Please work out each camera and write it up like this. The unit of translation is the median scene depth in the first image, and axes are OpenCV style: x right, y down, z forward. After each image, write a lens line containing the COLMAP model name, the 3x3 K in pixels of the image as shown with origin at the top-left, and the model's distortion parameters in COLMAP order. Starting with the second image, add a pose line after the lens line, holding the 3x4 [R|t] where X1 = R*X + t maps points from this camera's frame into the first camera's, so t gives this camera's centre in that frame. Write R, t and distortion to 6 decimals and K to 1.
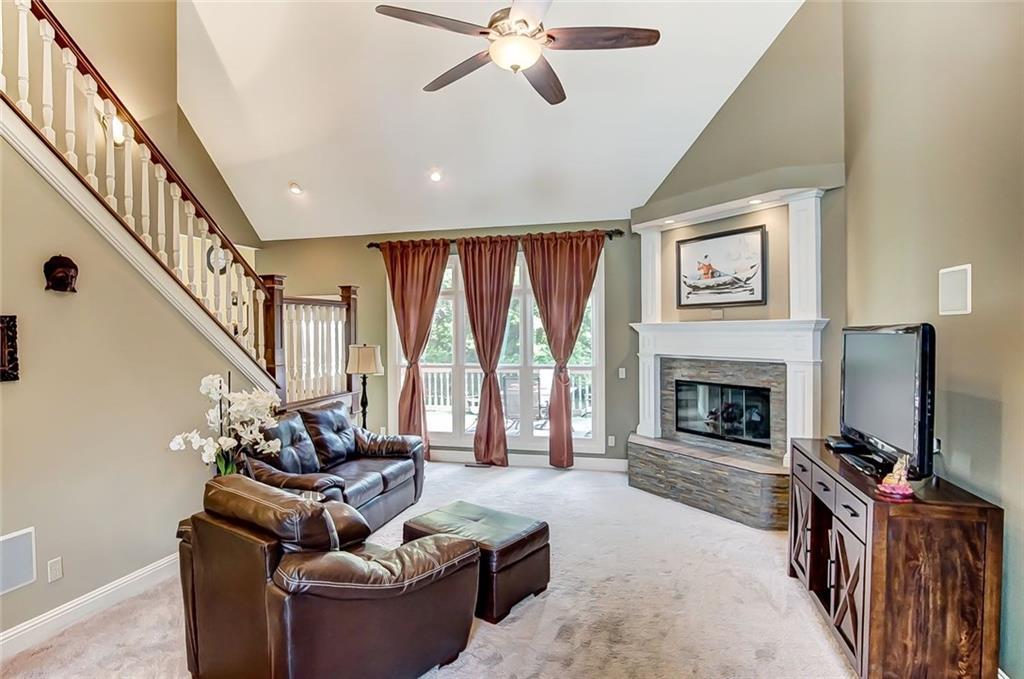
lens RADIAL K [[554.0, 0, 506.2], [0, 554.0, 339.6], [0, 0, 1]] dist [-0.046943, 0.016490]
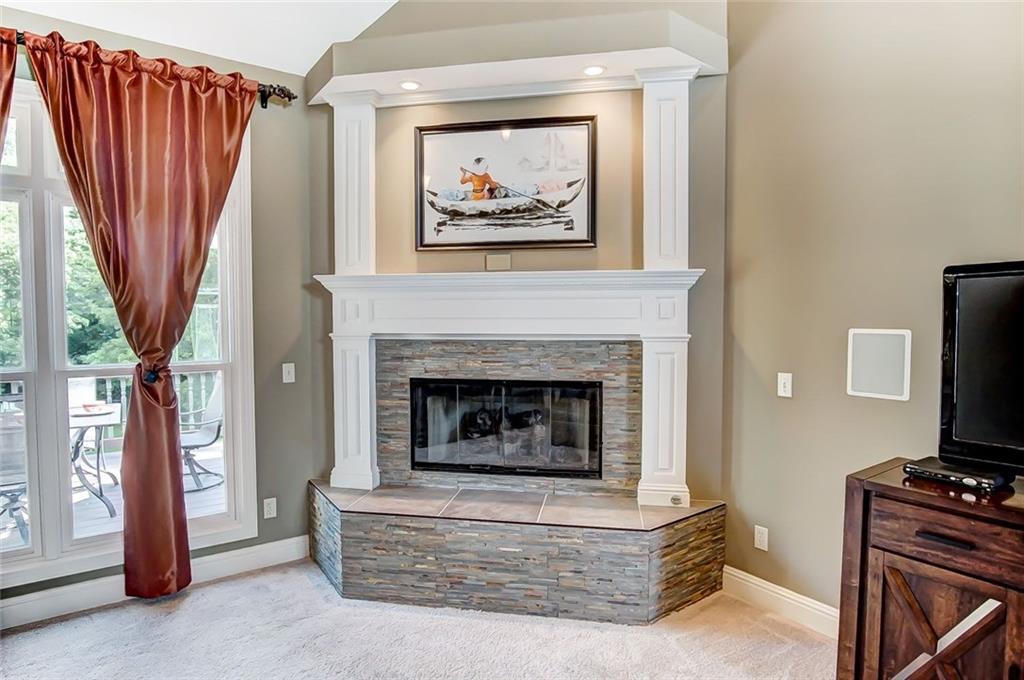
lens RADIAL K [[544.0, 0, 512.0], [0, 544.0, 340.0], [0, 0, 1]] dist [-0.033772, 0.002142]
pose [[0.640696, -0.022938, 0.767452, -0.049533], [0.006800, 0.999684, 0.024202, 0.021631], [-0.767765, -0.010287, 0.640650, 0.585877]]
